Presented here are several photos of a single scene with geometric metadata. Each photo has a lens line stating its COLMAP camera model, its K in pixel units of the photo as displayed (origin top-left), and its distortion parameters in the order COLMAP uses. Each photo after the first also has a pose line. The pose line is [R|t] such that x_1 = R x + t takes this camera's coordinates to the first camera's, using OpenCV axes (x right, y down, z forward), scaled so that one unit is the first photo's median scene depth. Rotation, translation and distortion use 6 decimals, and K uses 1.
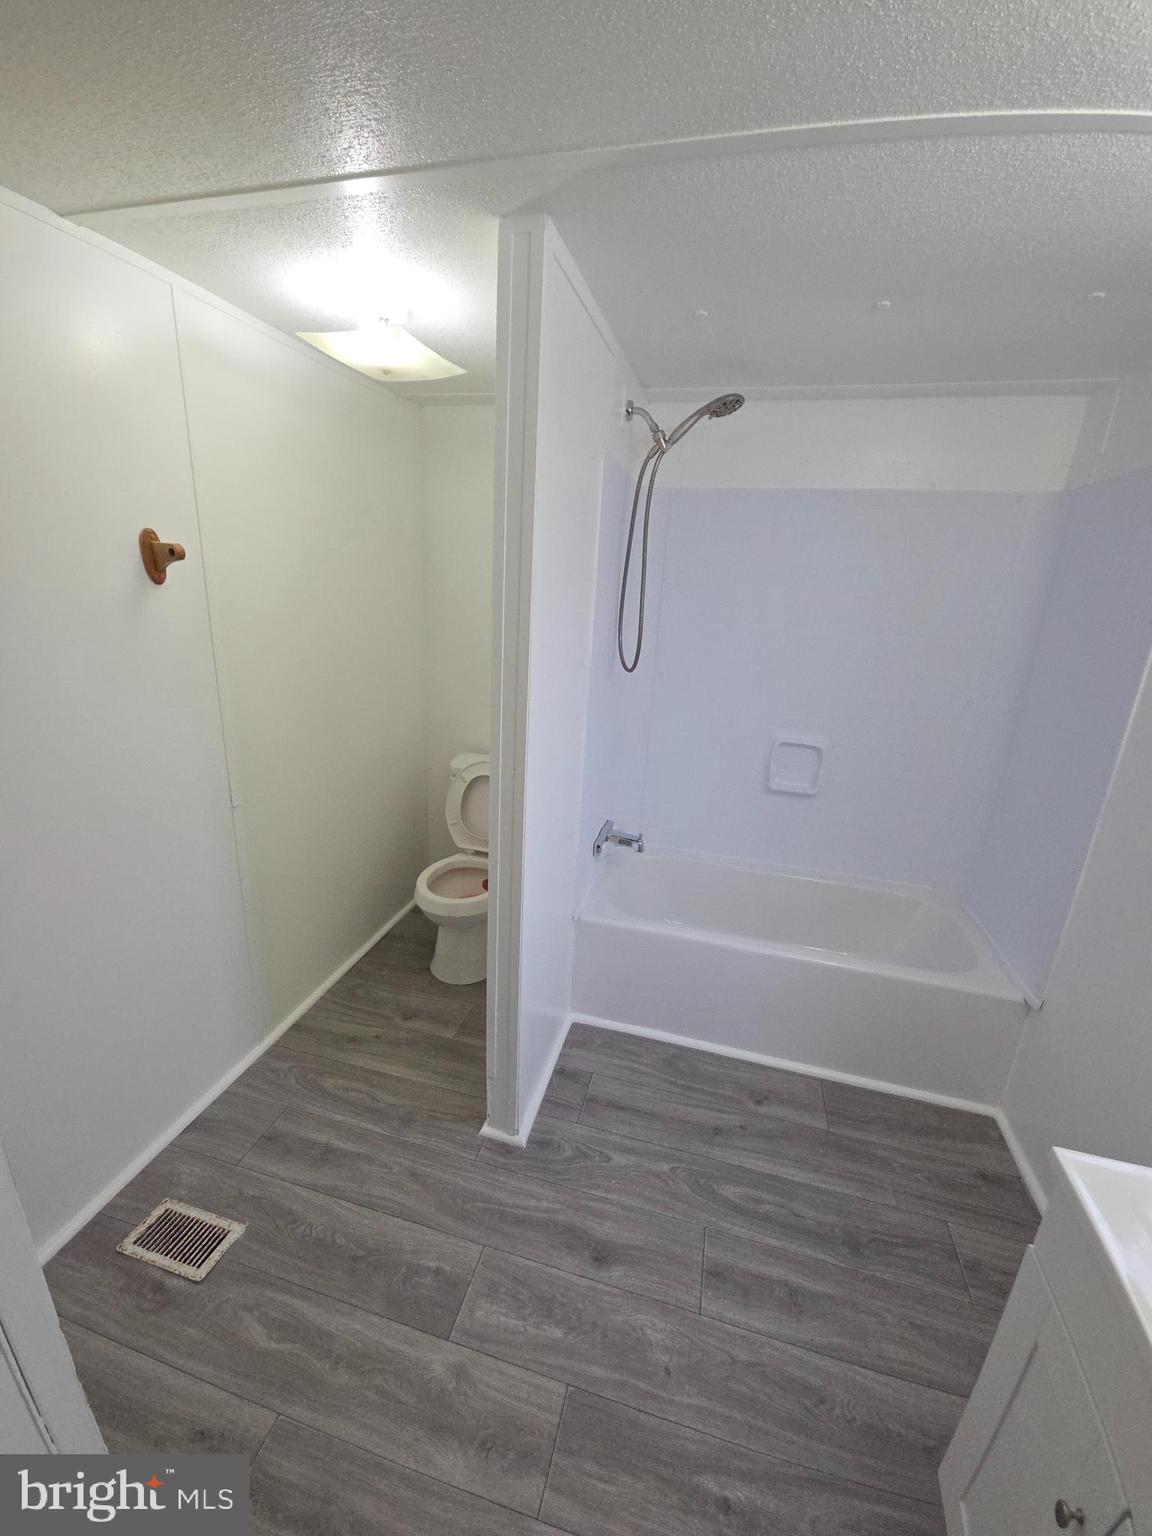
lens RADIAL K [[621.7, 0, 570.3], [0, 621.7, 770.4], [0, 0, 1]] dist [0.003407, -0.007168]
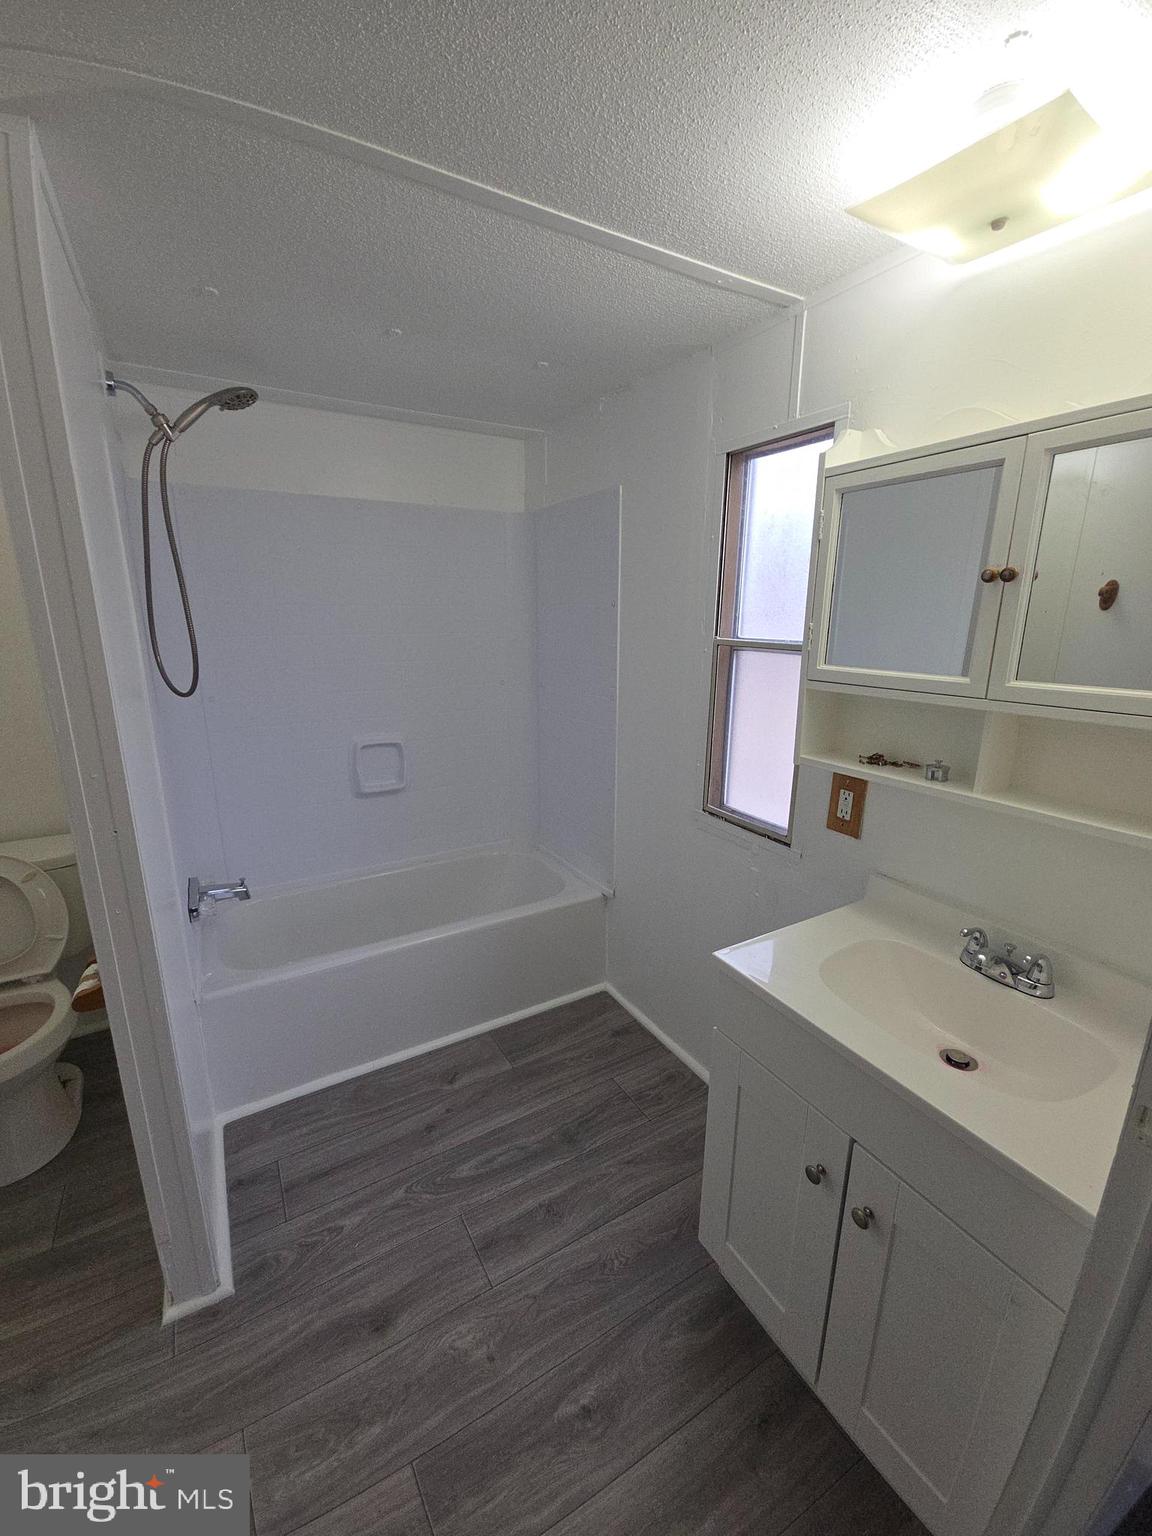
lens RADIAL K [[621.7, 0, 570.3], [0, 621.7, 770.4], [0, 0, 1]] dist [0.003407, -0.007168]
pose [[0.693490, -0.220923, 0.685758, -0.172920], [0.233529, 0.969365, 0.076127, -0.005522], [-0.681569, 0.107351, 0.723837, 0.056016]]
